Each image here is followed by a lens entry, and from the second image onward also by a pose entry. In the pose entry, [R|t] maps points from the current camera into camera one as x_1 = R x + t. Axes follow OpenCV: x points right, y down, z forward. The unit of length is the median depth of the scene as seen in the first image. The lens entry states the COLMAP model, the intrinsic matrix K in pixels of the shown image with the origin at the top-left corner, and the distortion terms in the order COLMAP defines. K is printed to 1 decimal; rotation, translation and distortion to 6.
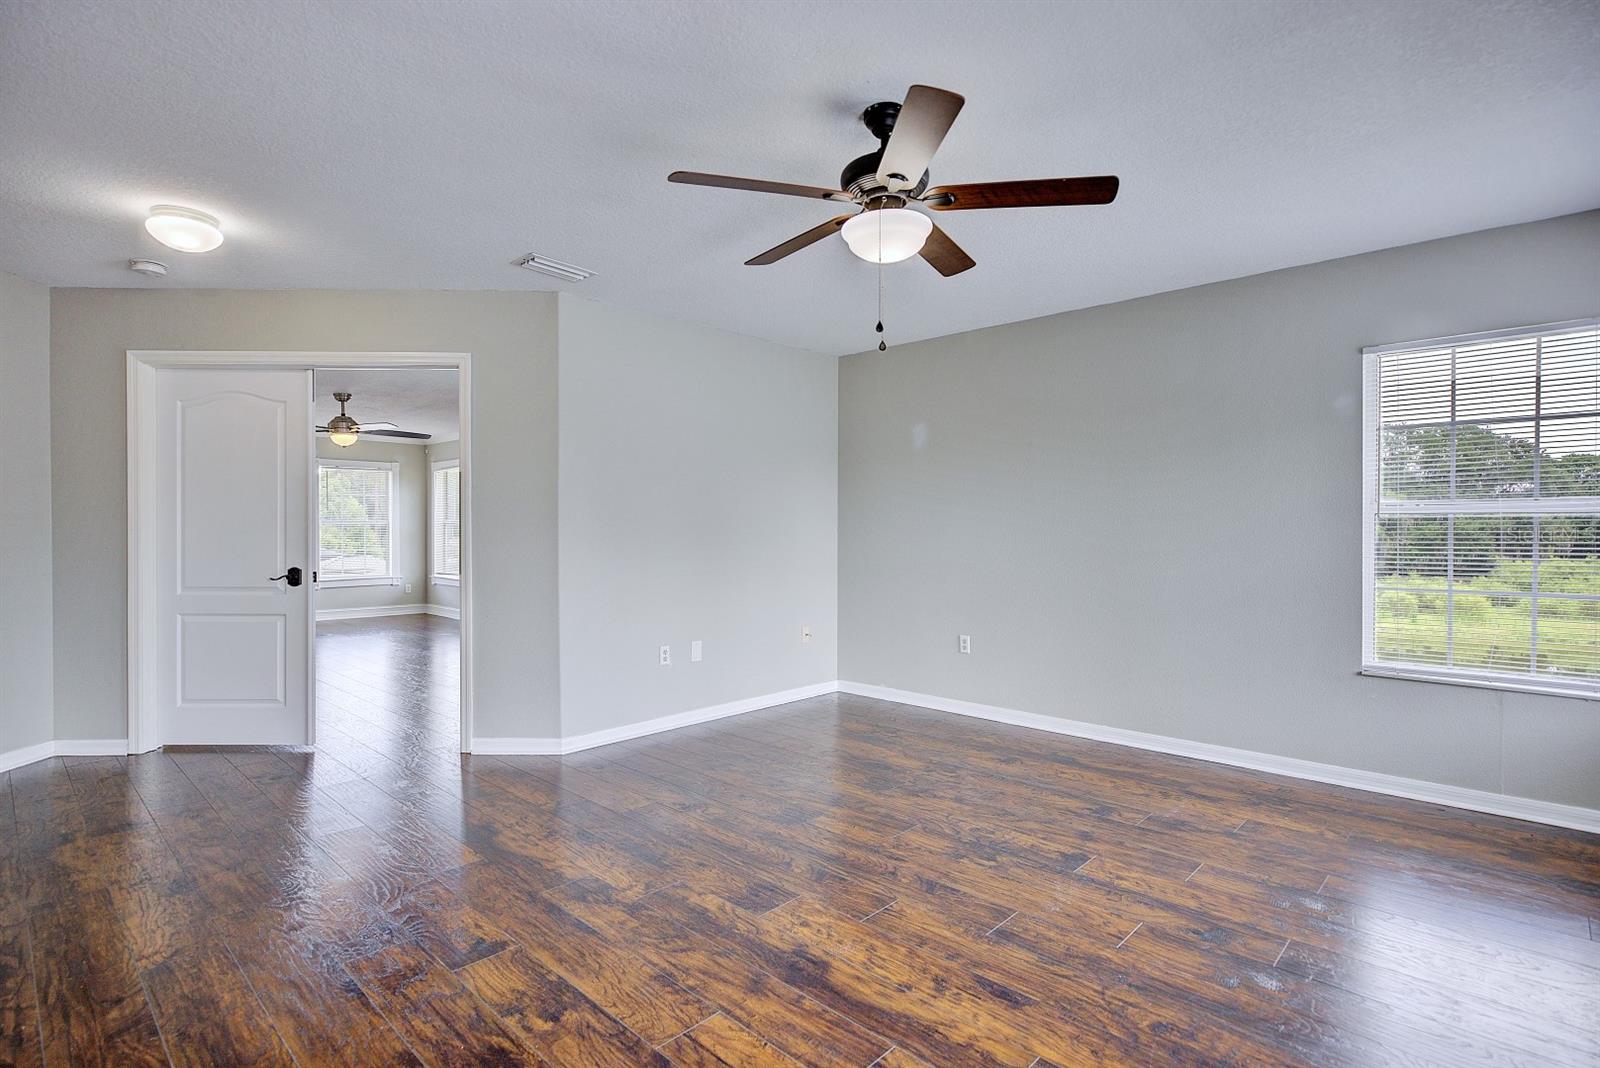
lens RADIAL K [[765.1, 0, 794.9], [0, 765.1, 534.6], [0, 0, 1]] dist [0.000658, -0.000195]
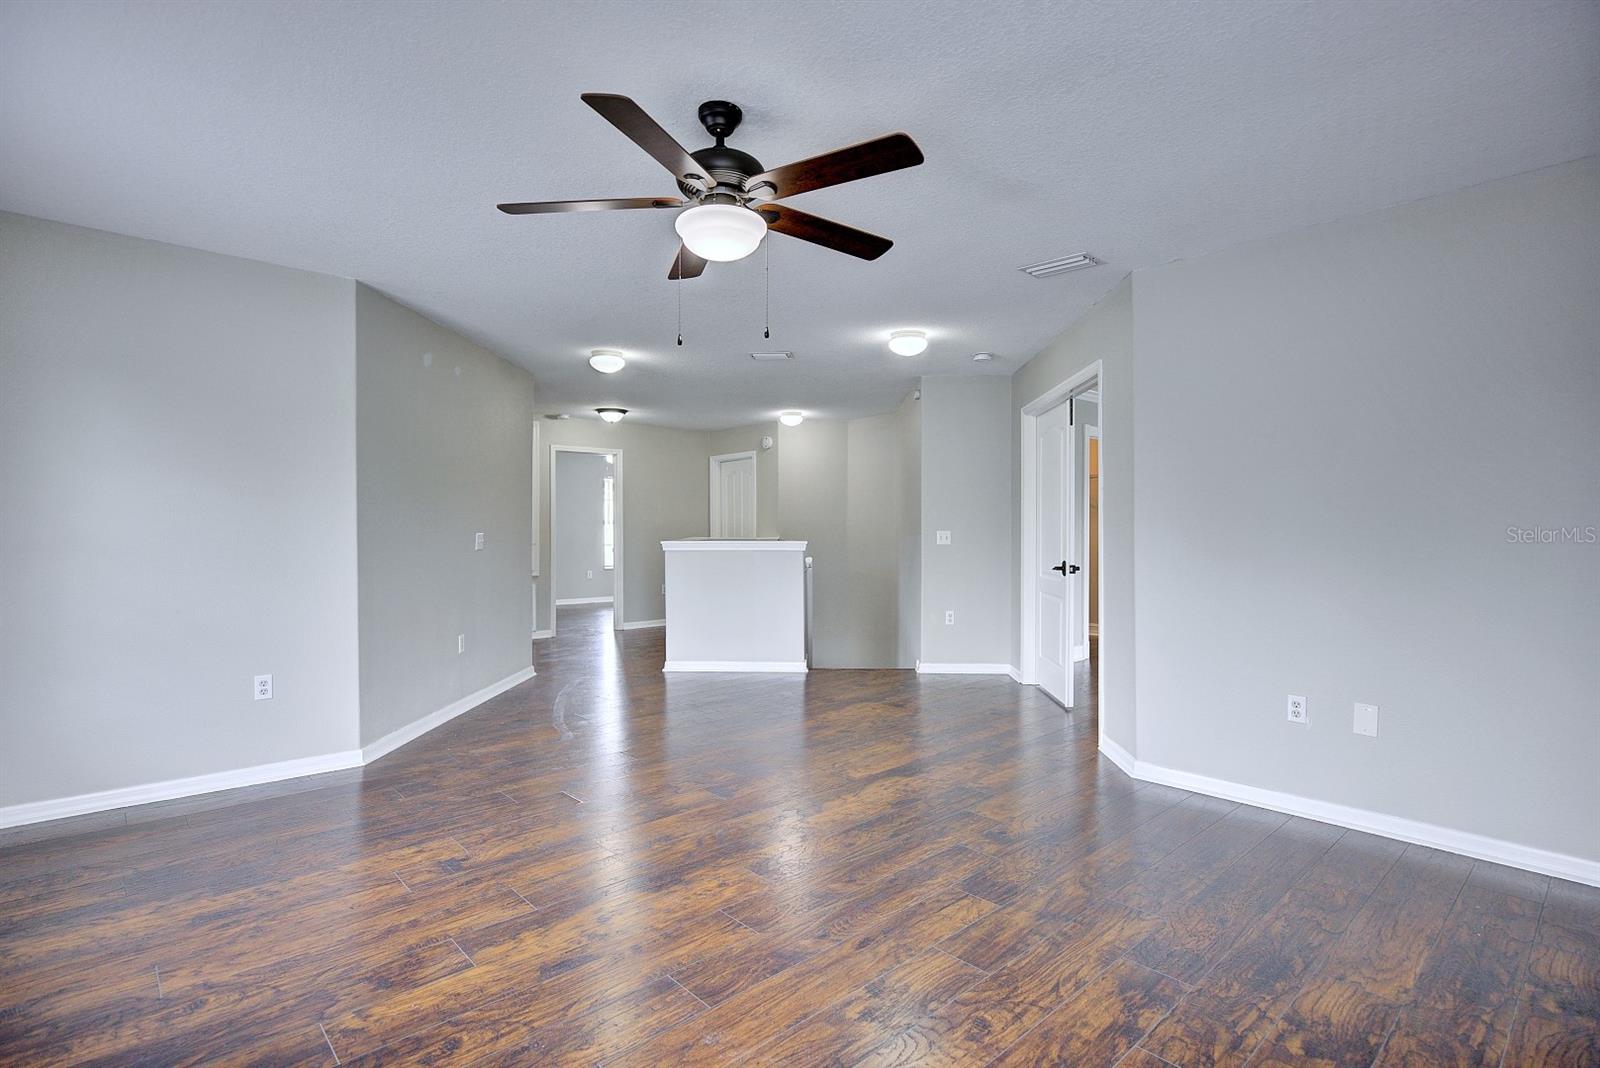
lens RADIAL K [[765.1, 0, 794.0], [0, 765.1, 529.6], [0, 0, 1]] dist [0.000658, -0.000195]
pose [[-0.044951, -0.001246, -0.998988, 0.773197], [-0.010515, 0.999944, -0.000774, -0.001472], [0.998934, 0.010469, -0.044962, 0.800057]]
